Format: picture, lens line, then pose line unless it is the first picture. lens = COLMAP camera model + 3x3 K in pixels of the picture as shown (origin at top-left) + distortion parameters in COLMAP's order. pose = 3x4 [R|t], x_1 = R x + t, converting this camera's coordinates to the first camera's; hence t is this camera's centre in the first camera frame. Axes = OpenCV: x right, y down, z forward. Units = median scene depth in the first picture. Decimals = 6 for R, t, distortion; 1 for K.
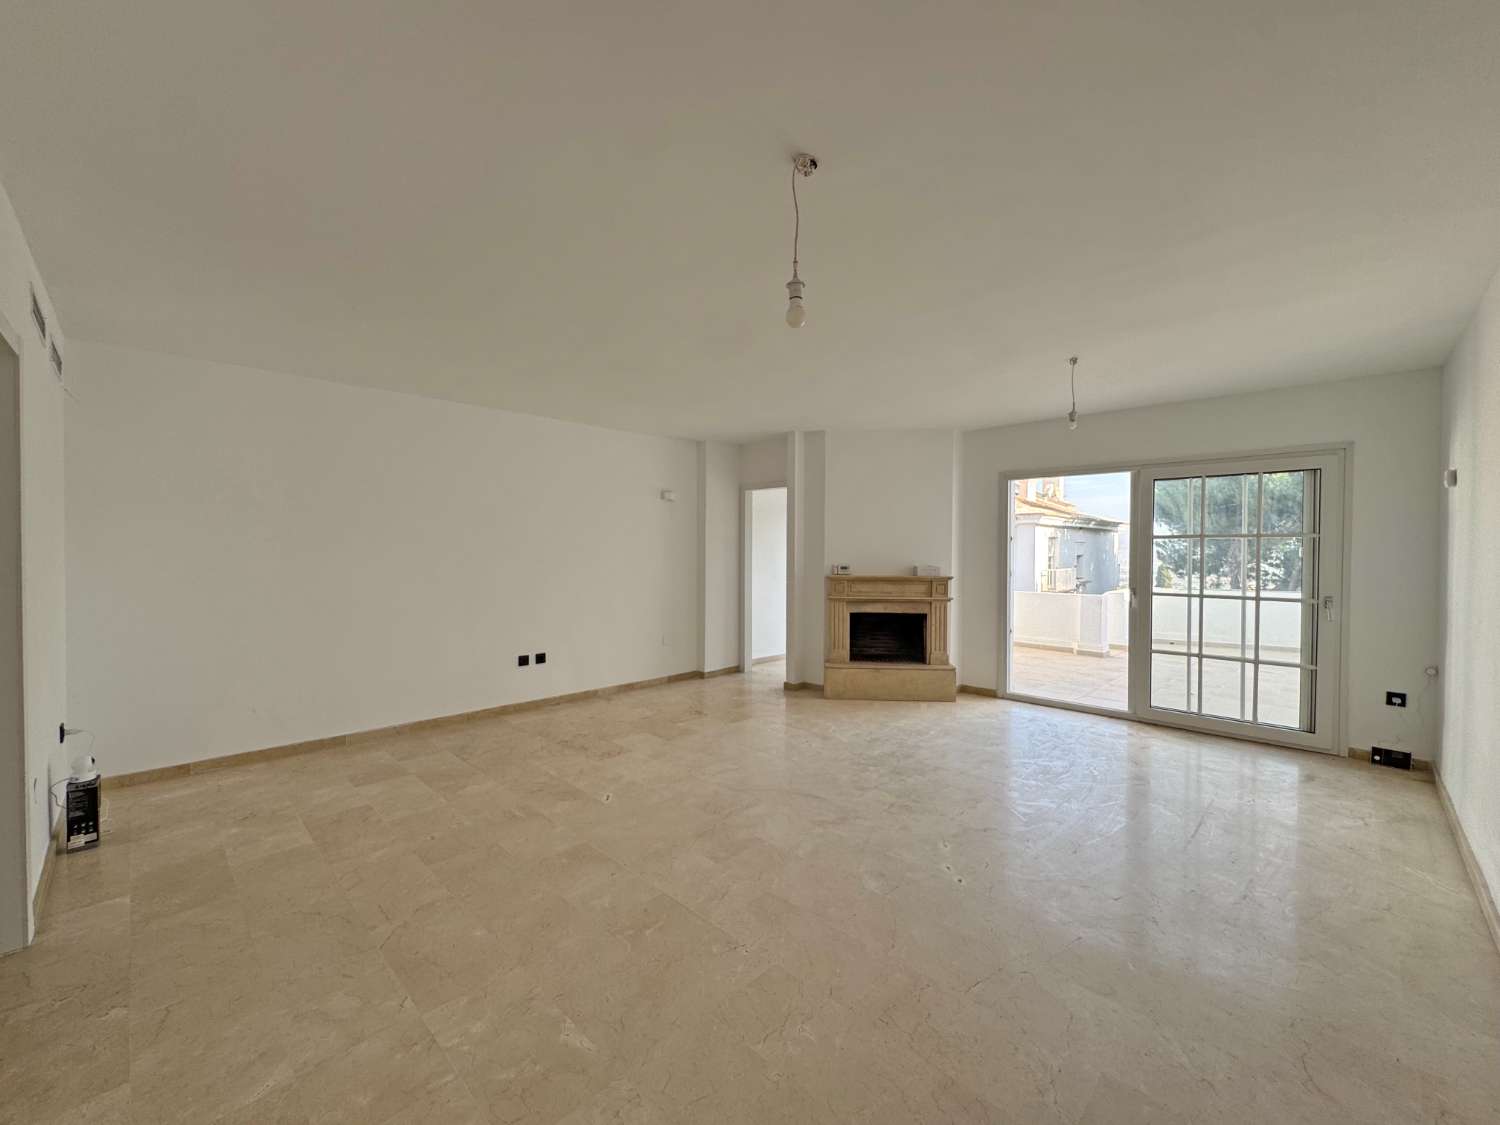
lens RADIAL K [[596.8, 0, 758.2], [0, 596.8, 548.9], [0, 0, 1]] dist [0.001800, -0.000562]
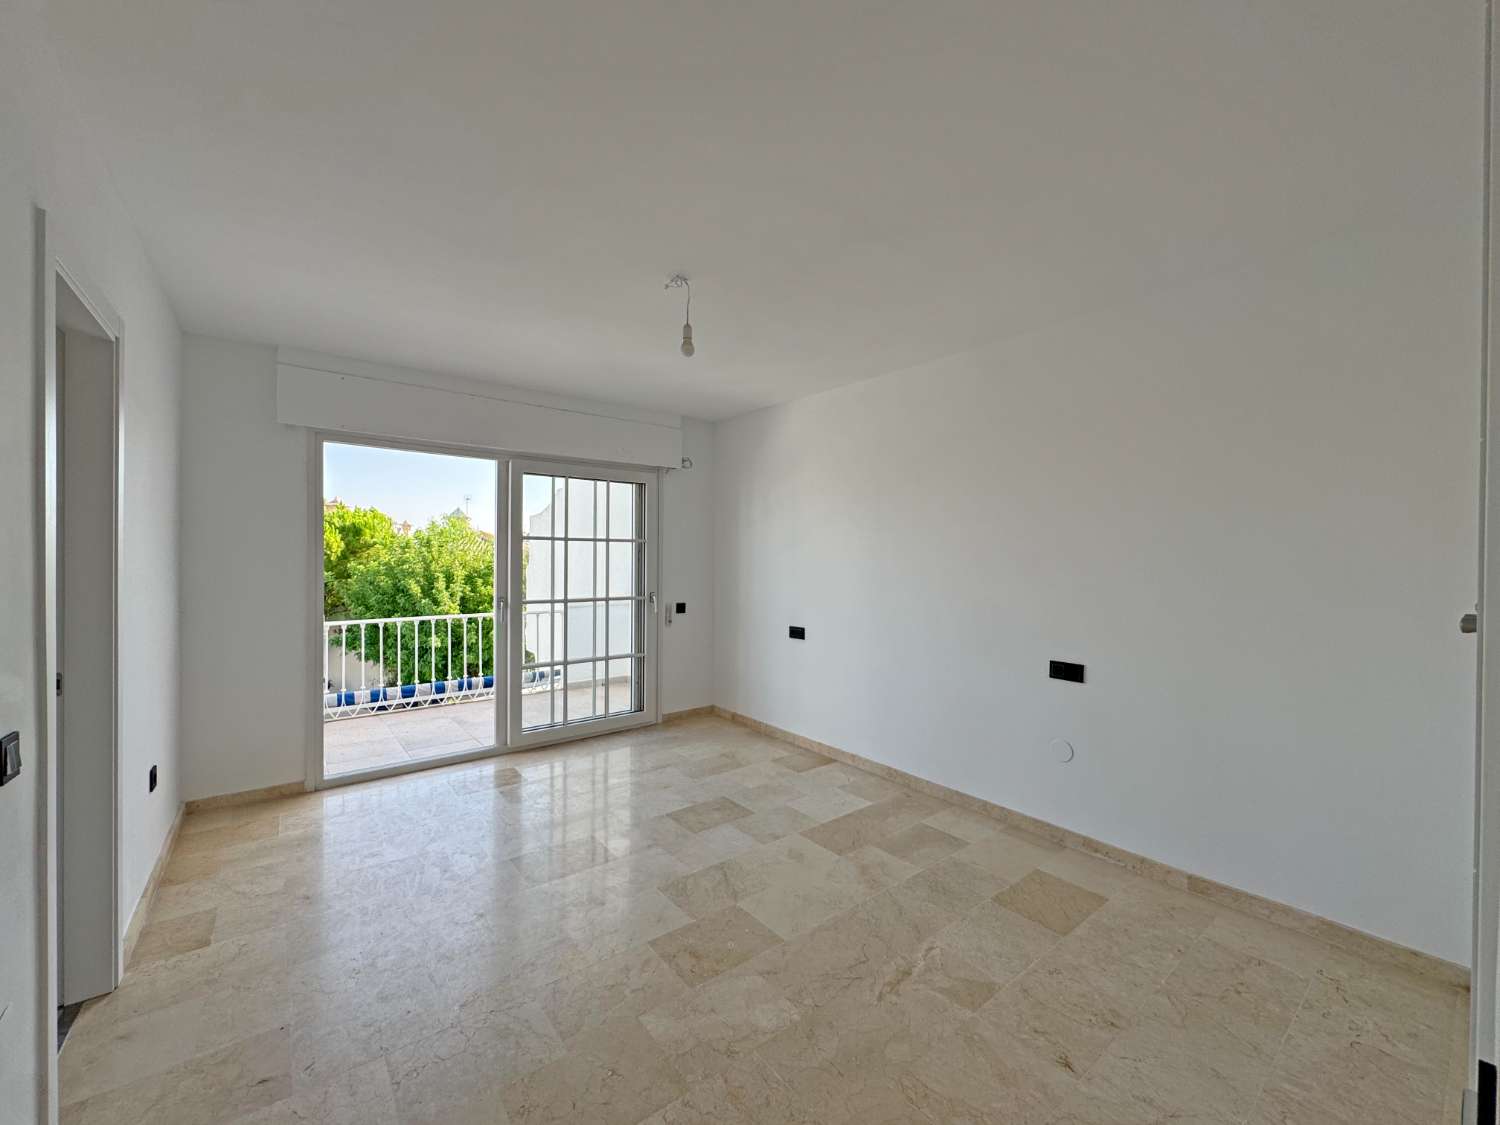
lens RADIAL K [[596.8, 0, 740.9], [0, 596.8, 558.3], [0, 0, 1]] dist [0.001800, -0.000562]
pose [[0.129857, -0.000697, 0.991532, -0.168685], [-0.006661, 0.999977, 0.001575, 0.006654], [-0.991510, -0.006809, 0.129849, 0.564874]]
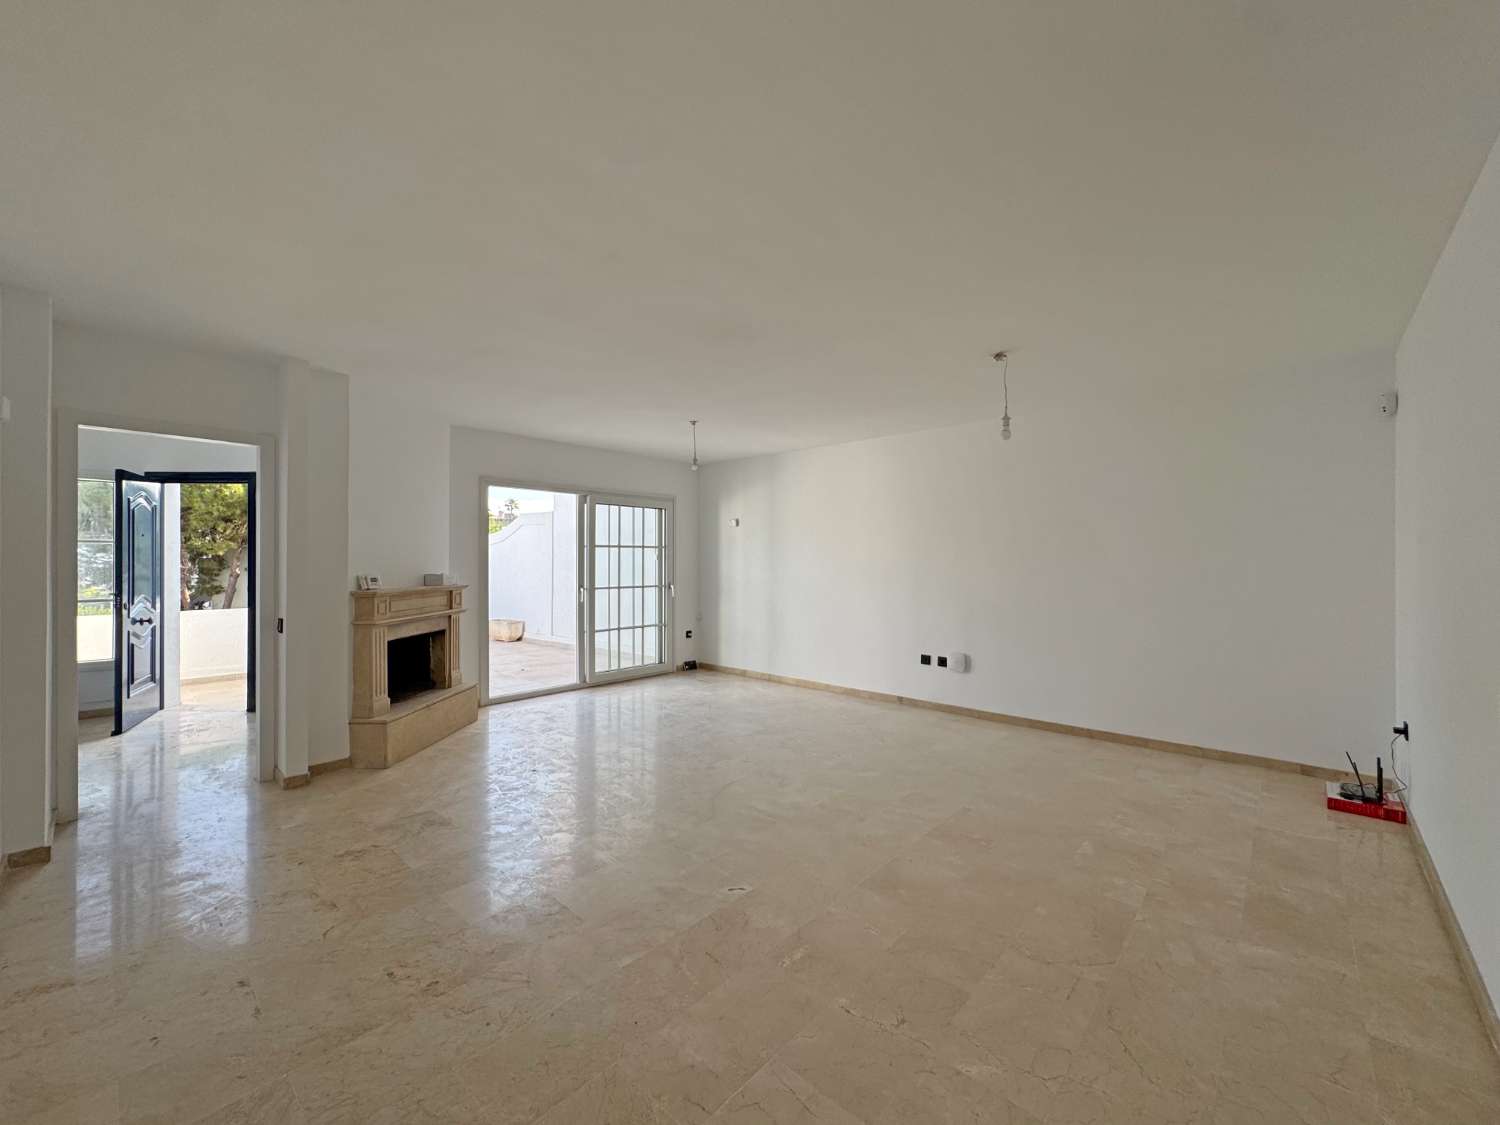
lens RADIAL K [[596.8, 0, 741.6], [0, 596.8, 562.2], [0, 0, 1]] dist [0.001800, -0.000562]
pose [[-0.014709, -0.006595, 0.999870, -0.672634], [-0.003574, 0.999972, 0.006543, 0.006387], [-0.999885, -0.003477, -0.014732, 0.686402]]
